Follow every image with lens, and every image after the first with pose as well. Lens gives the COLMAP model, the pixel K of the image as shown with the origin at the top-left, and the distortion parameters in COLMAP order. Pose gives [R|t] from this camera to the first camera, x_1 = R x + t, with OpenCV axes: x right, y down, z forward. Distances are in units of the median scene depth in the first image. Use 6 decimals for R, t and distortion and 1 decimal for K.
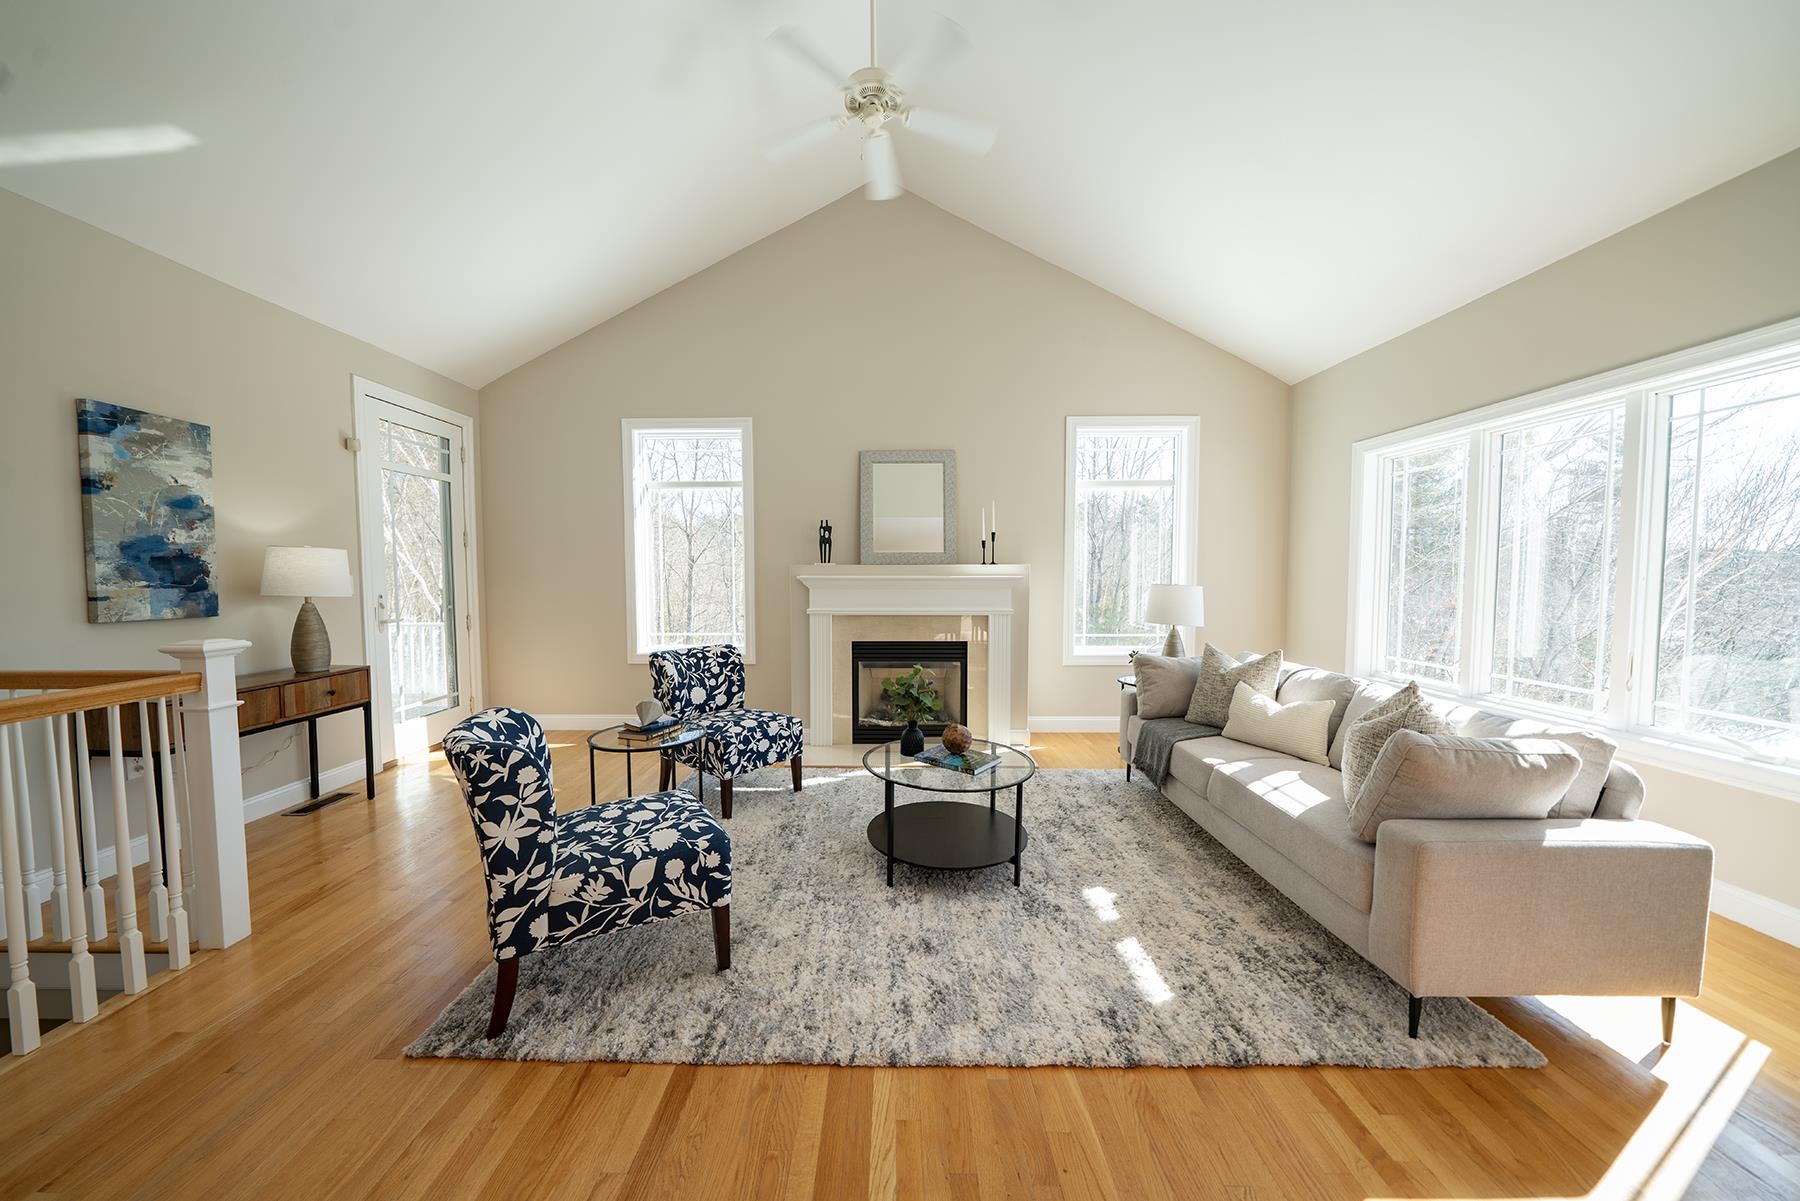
lens RADIAL K [[606.8, 0, 875.5], [0, 606.8, 607.4], [0, 0, 1]] dist [-0.001944, 0.000031]
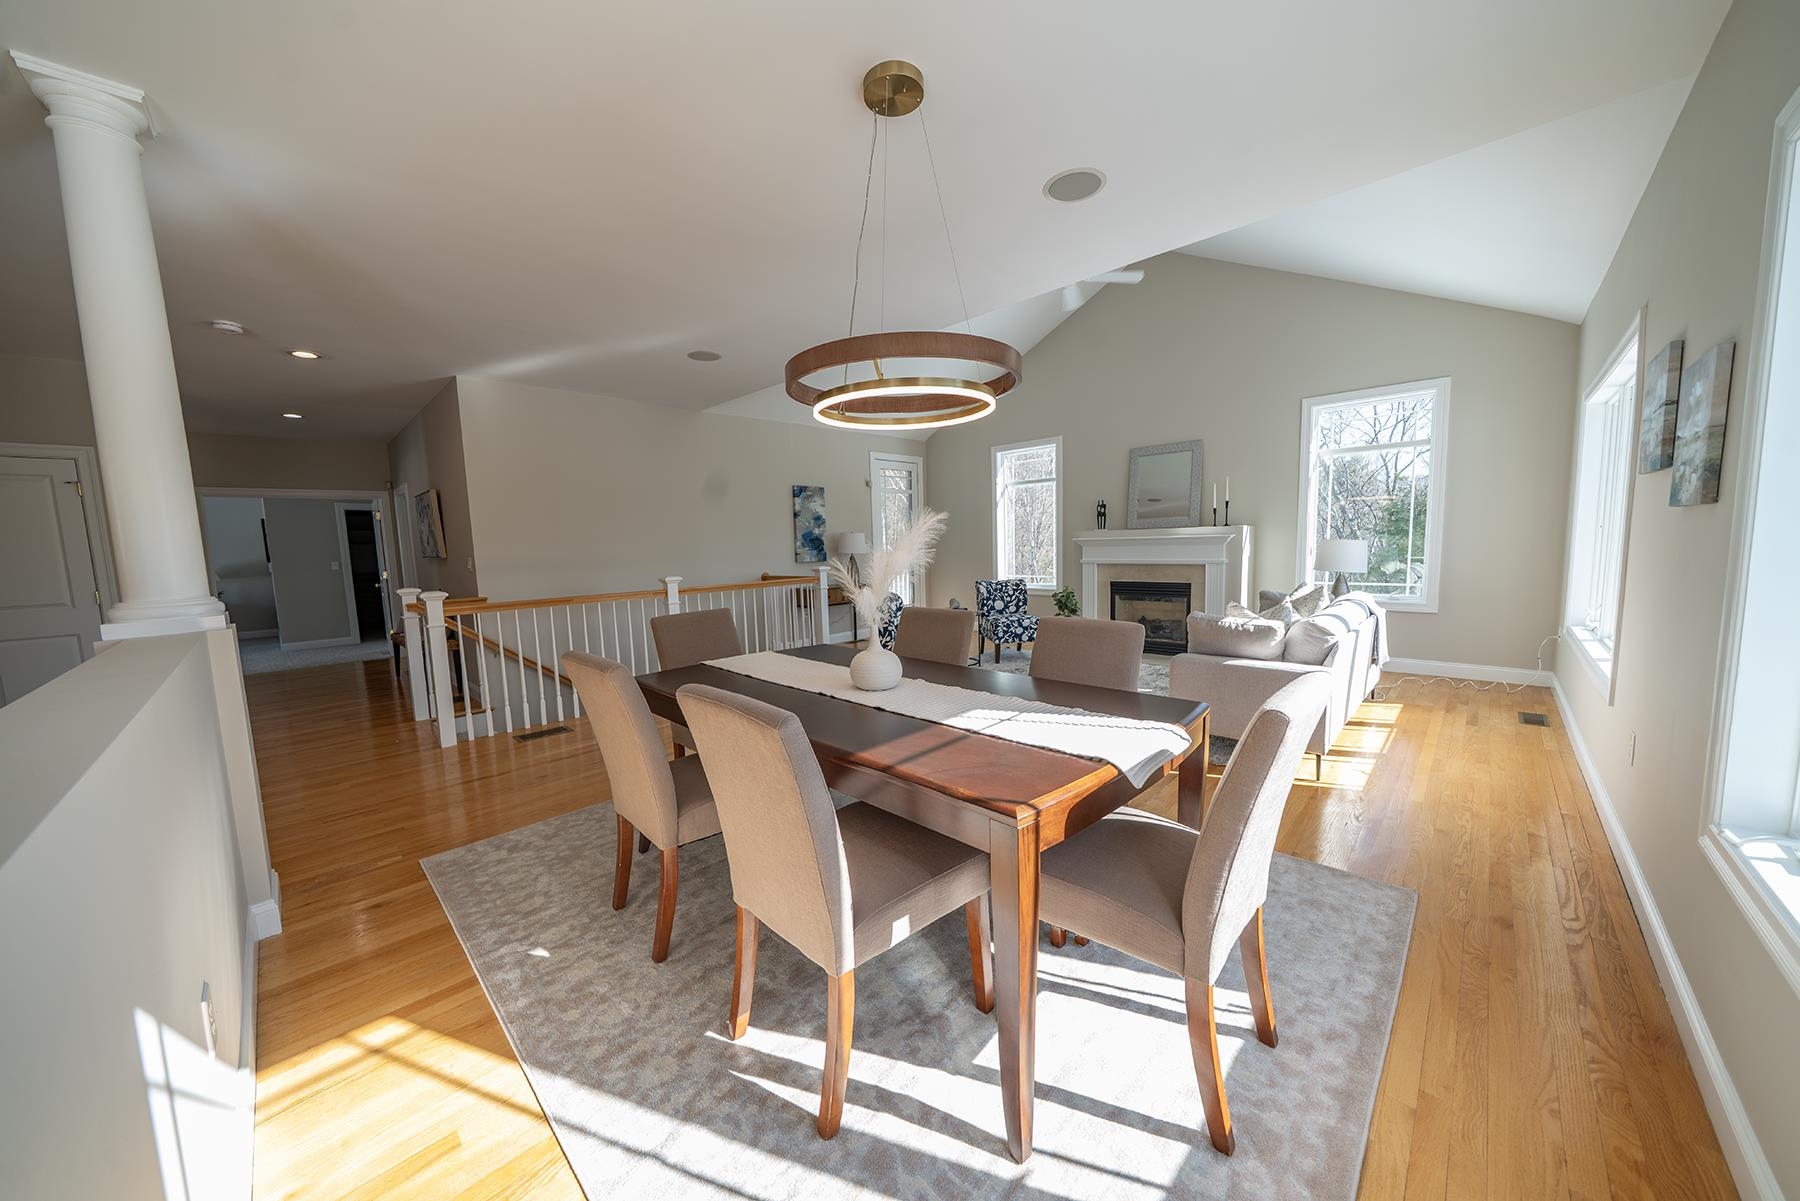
lens RADIAL K [[606.8, 0, 900.6], [0, 606.8, 600.8], [0, 0, 1]] dist [-0.001944, 0.000031]
pose [[0.742679, 0.044863, -0.668143, 0.774483], [-0.006908, 0.998213, 0.059348, 0.024591], [0.669612, -0.039461, 0.741662, -0.625215]]
